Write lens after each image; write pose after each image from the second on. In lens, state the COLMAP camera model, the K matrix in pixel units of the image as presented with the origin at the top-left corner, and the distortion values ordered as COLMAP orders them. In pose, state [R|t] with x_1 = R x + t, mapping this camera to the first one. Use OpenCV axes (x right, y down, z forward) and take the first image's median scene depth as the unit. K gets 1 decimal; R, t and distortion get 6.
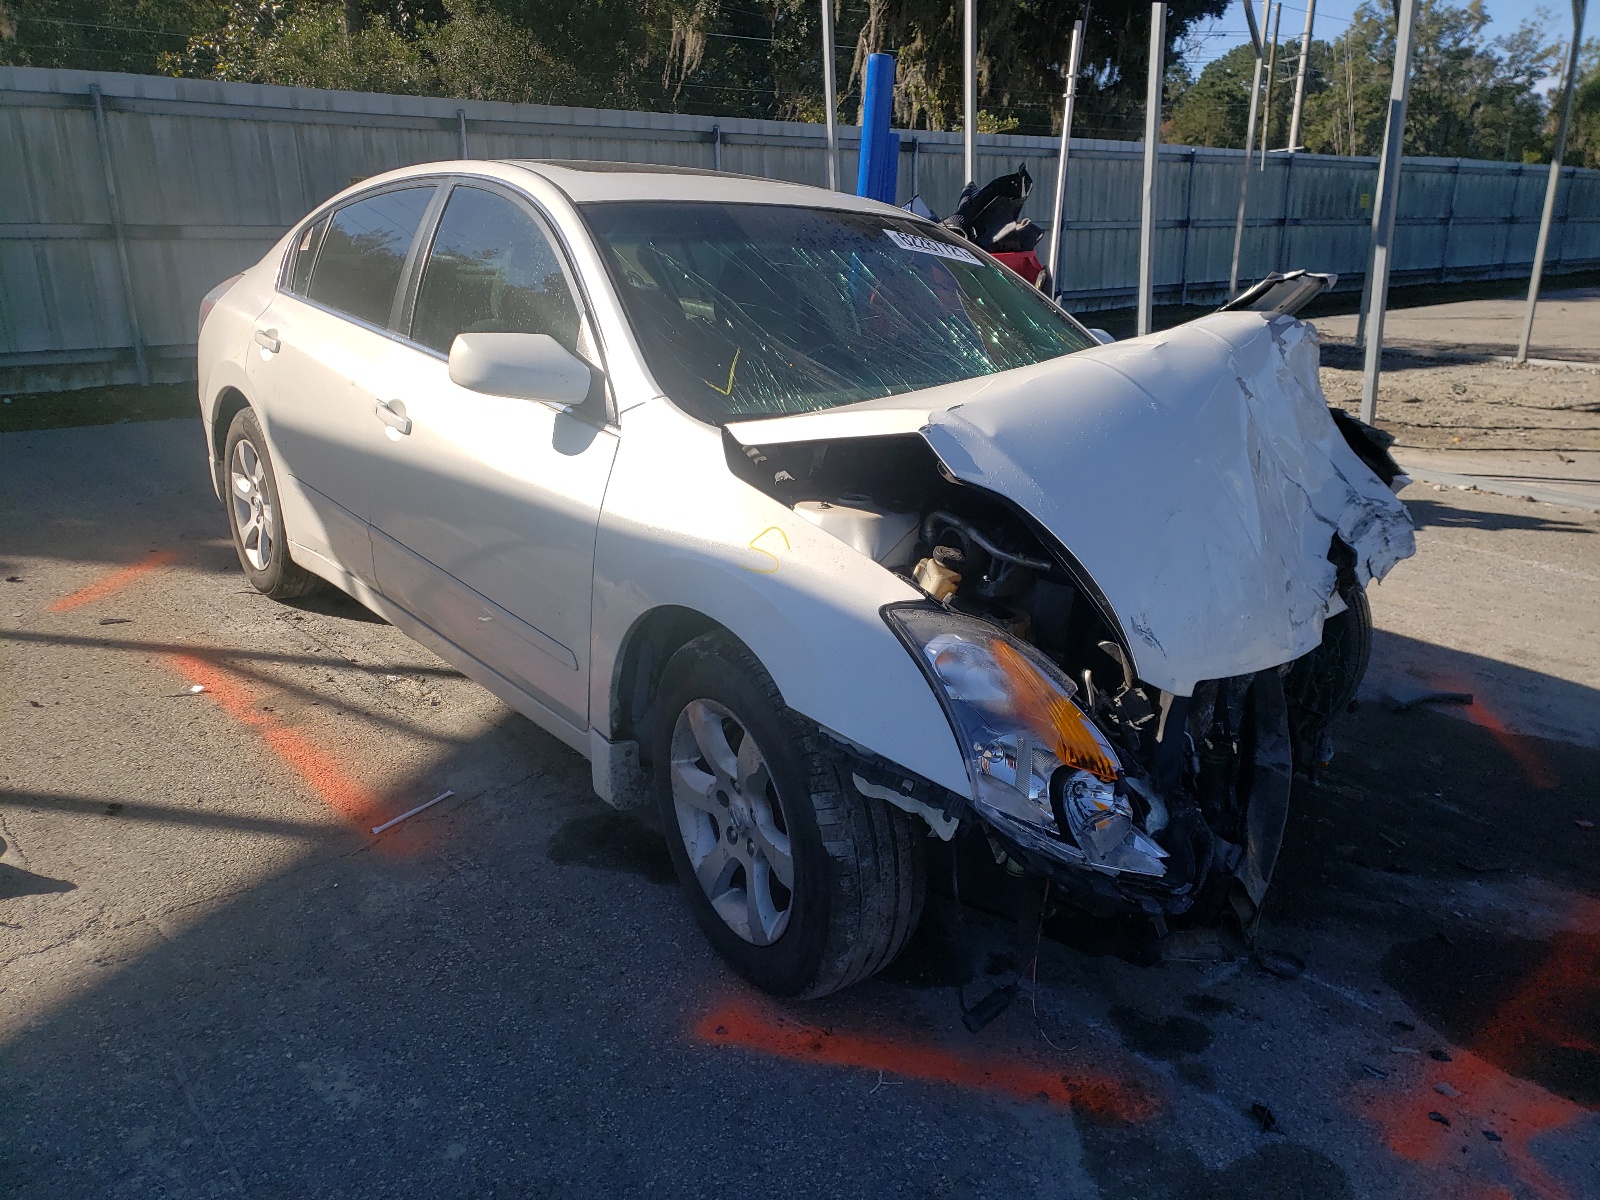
lens RADIAL K [[1206.8, 0, 784.7], [0, 1206.8, 587.5], [0, 0, 1]] dist [0.054757, -0.040252]
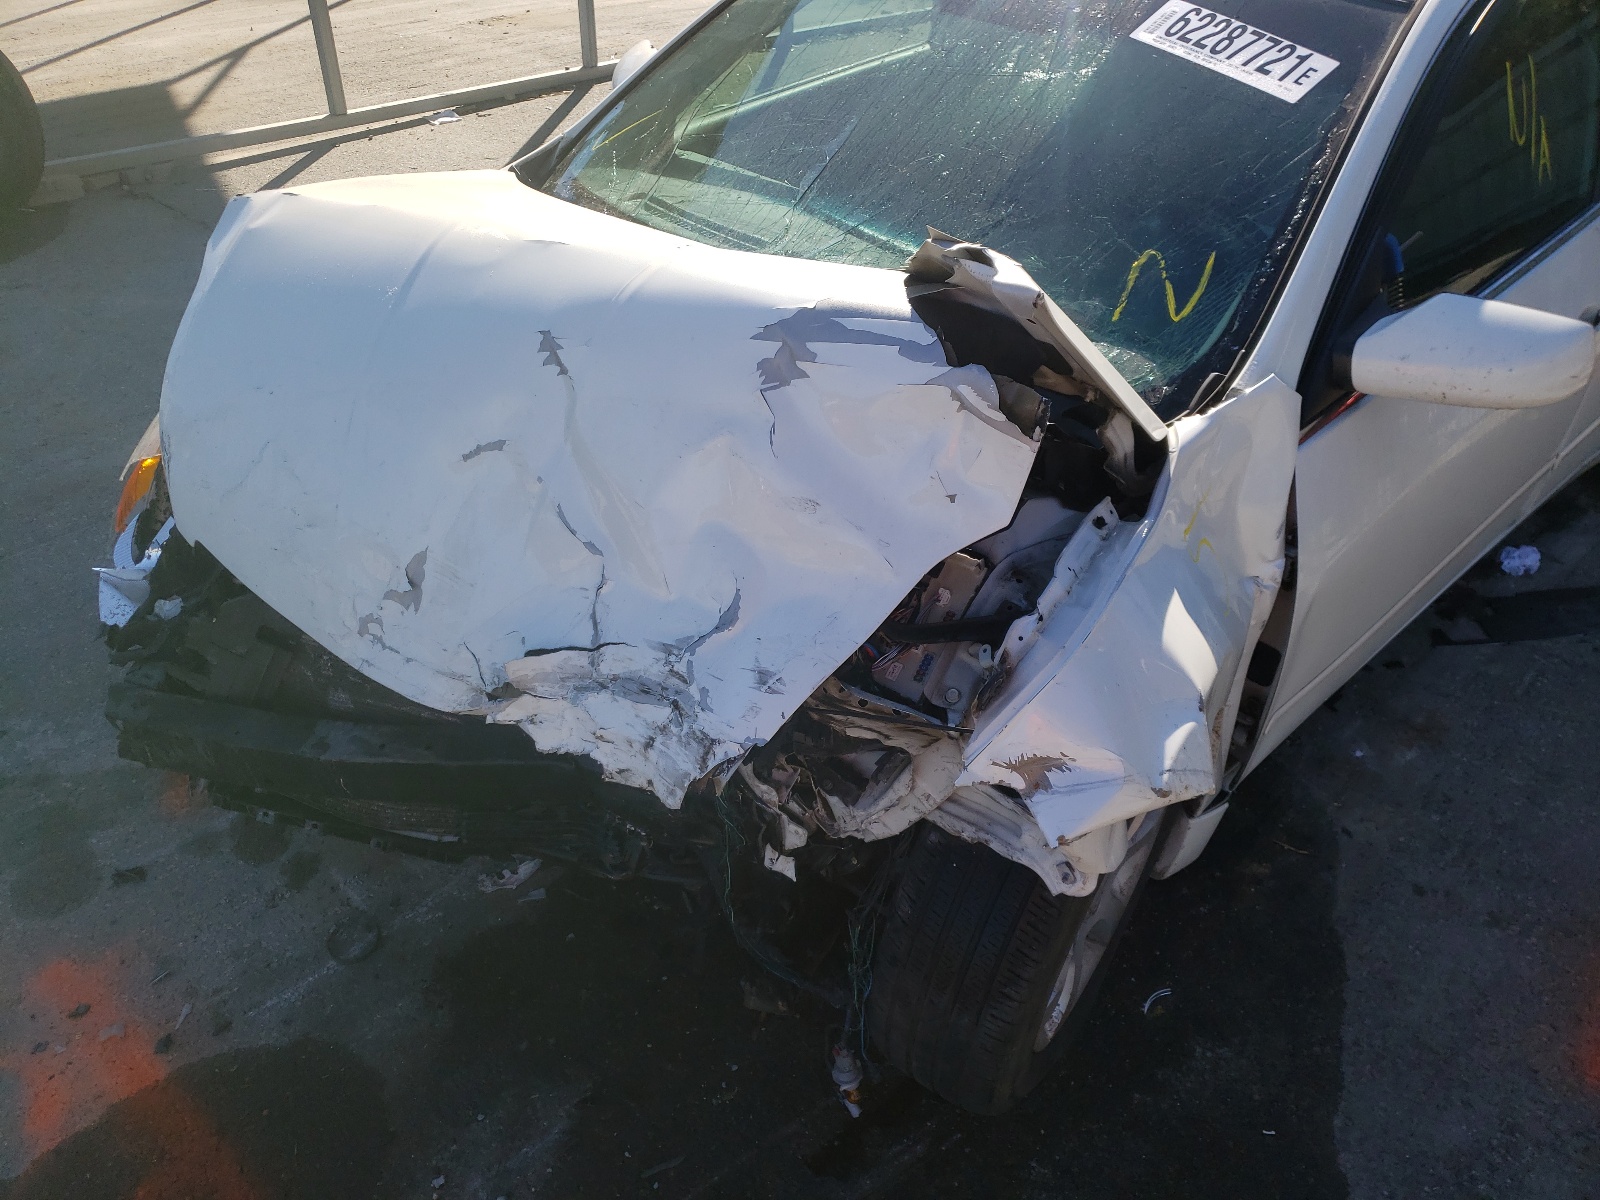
lens RADIAL K [[1206.8, 0, 784.7], [0, 1206.8, 587.5], [0, 0, 1]] dist [0.054757, -0.040252]
pose [[0.105431, 0.542987, -0.833097, 0.926877], [-0.290079, 0.818123, 0.496517, -0.388702], [0.951177, 0.189315, 0.243764, 0.922215]]
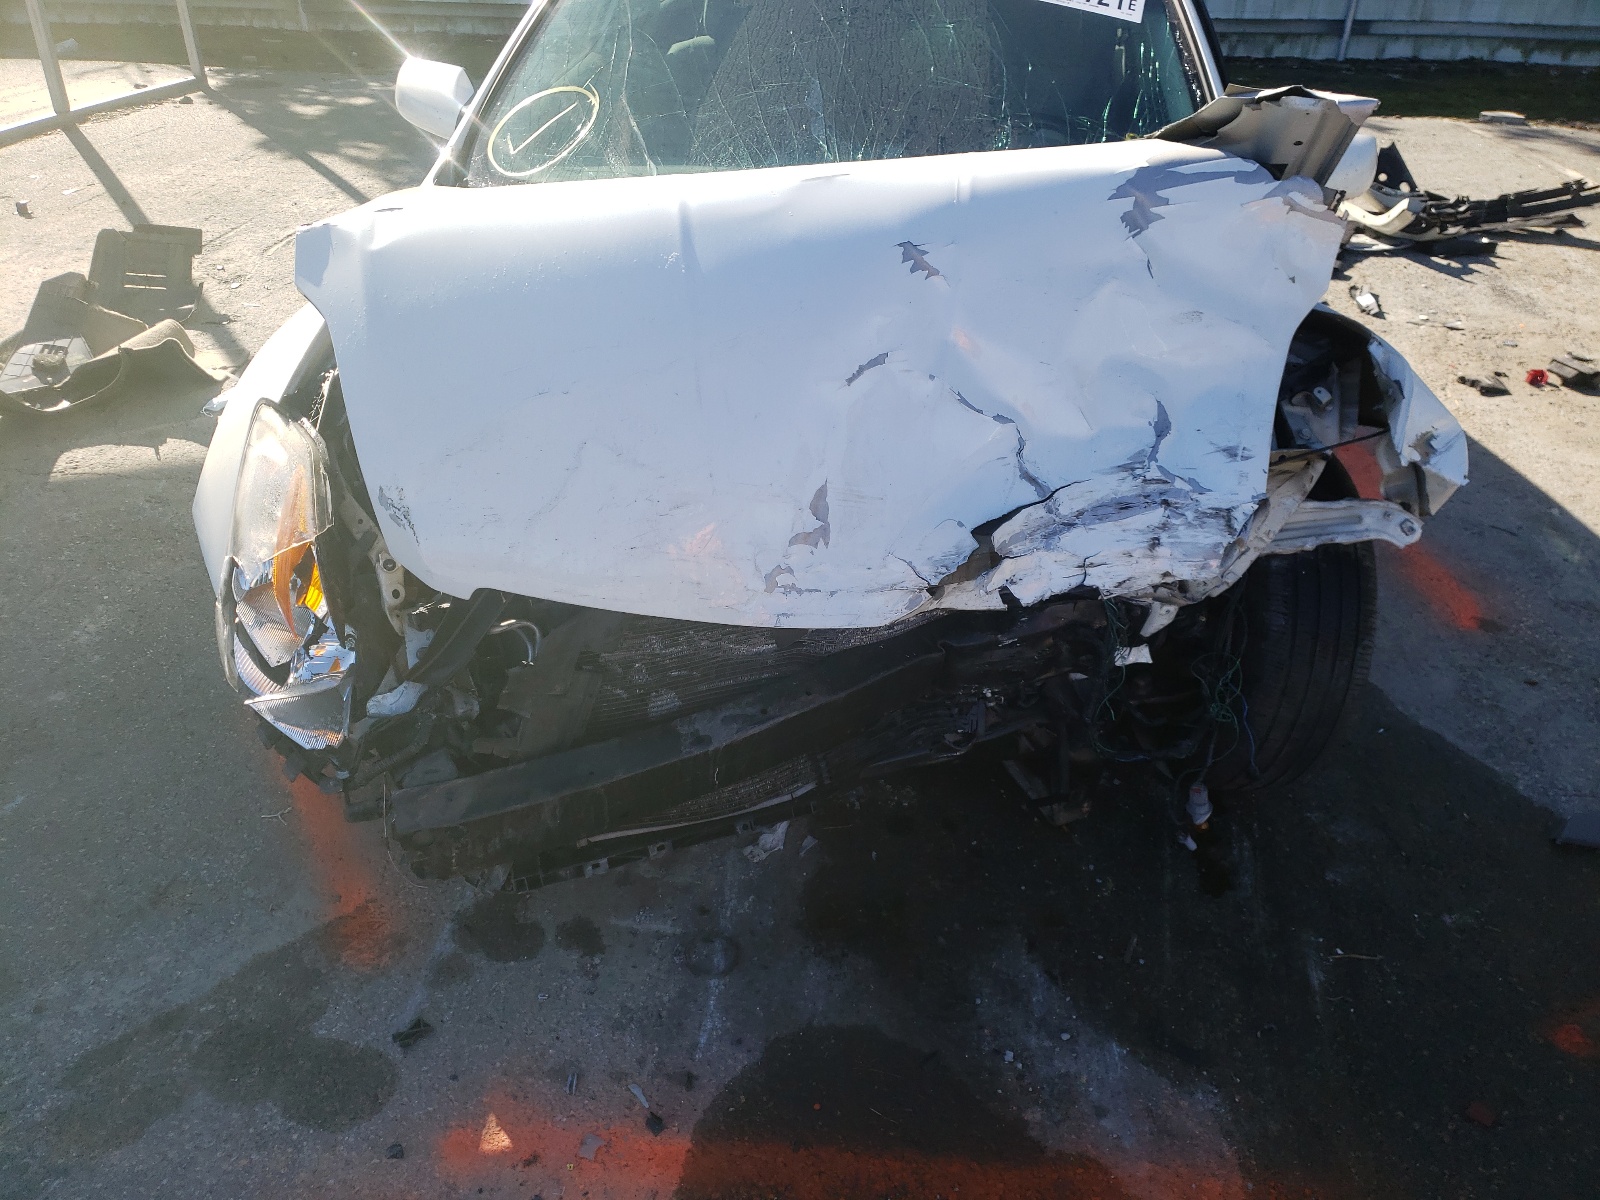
lens RADIAL K [[1222.8, 0, 749.0], [0, 1222.8, 587.6], [0, 0, 1]] dist [0.148770, -0.325706]
pose [[0.694699, 0.361604, -0.621801, 0.770706], [-0.208361, 0.928553, 0.307205, -0.175563], [0.688462, -0.083855, 0.720409, 0.378469]]
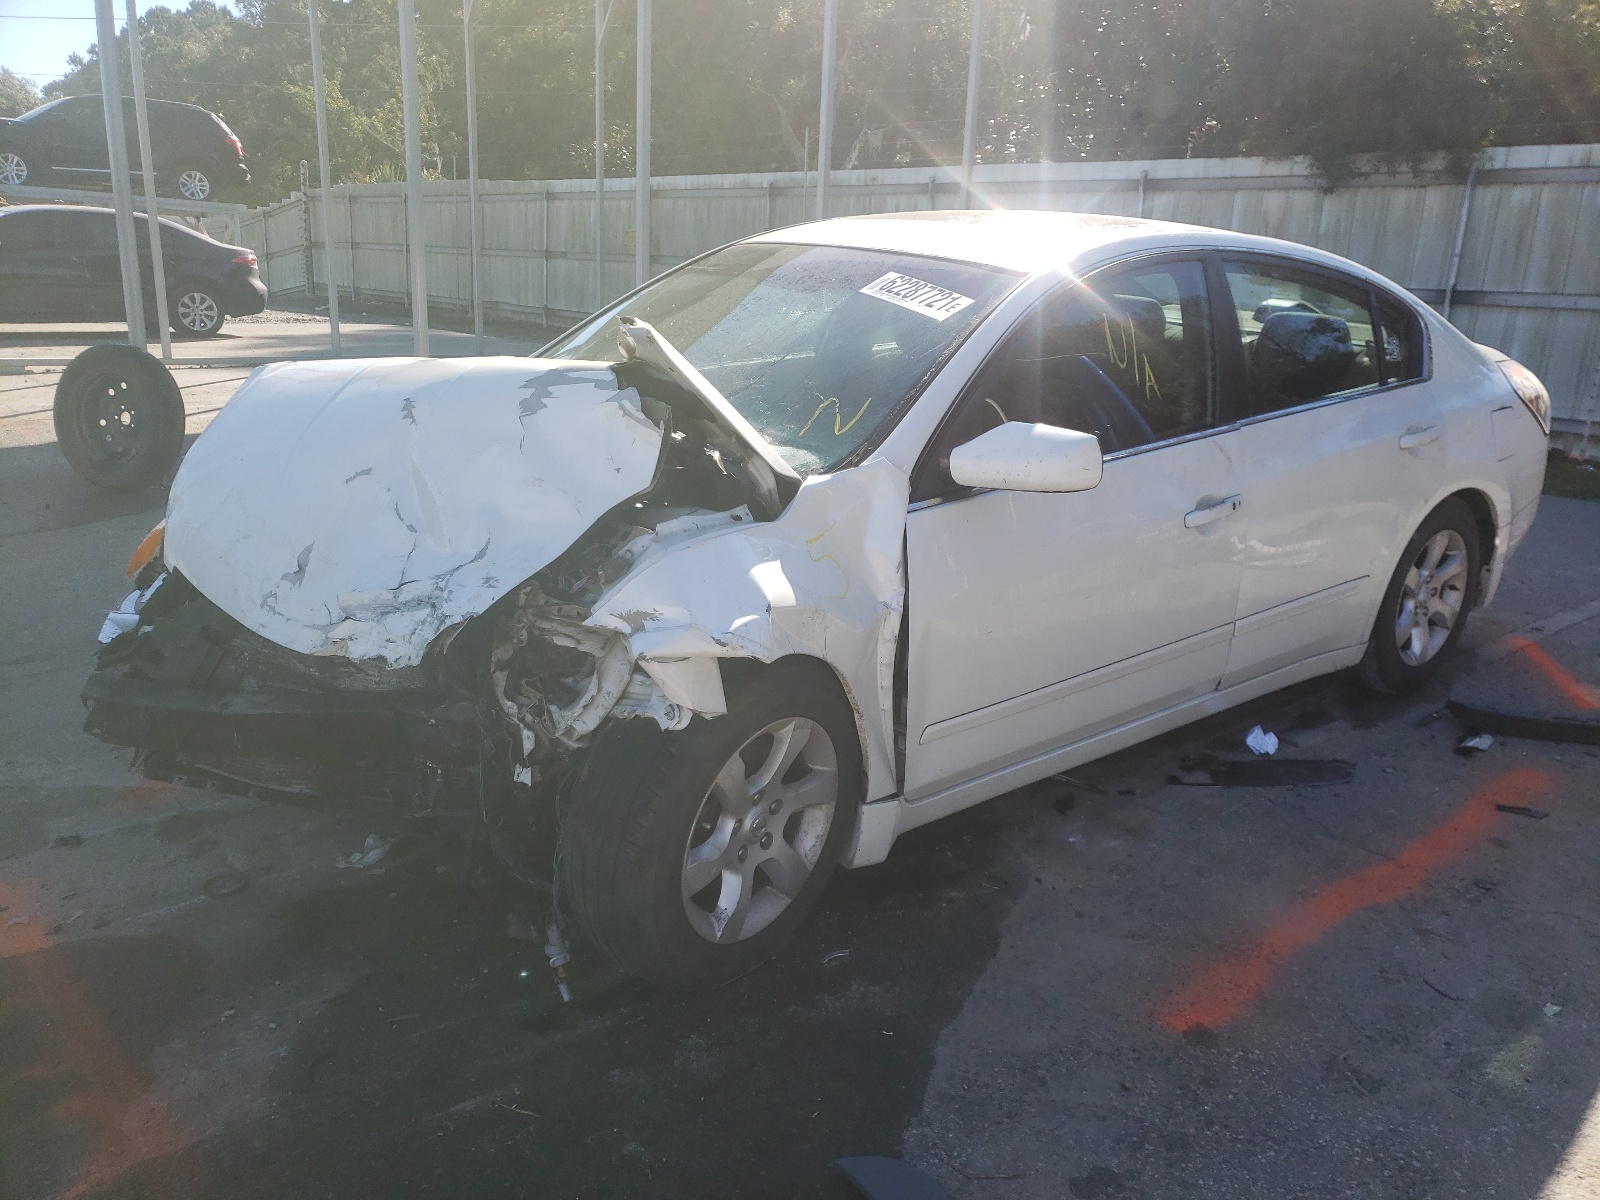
lens RADIAL K [[1184.3, 0, 800.0], [0, 1184.3, 600.0], [0, 0, 1]] dist [0.048950, 0.007921]
pose [[0.030510, 0.258651, -0.965489, 1.280524], [-0.324079, 0.916317, 0.235237, -0.332723], [0.945538, 0.305717, 0.111780, 1.161314]]
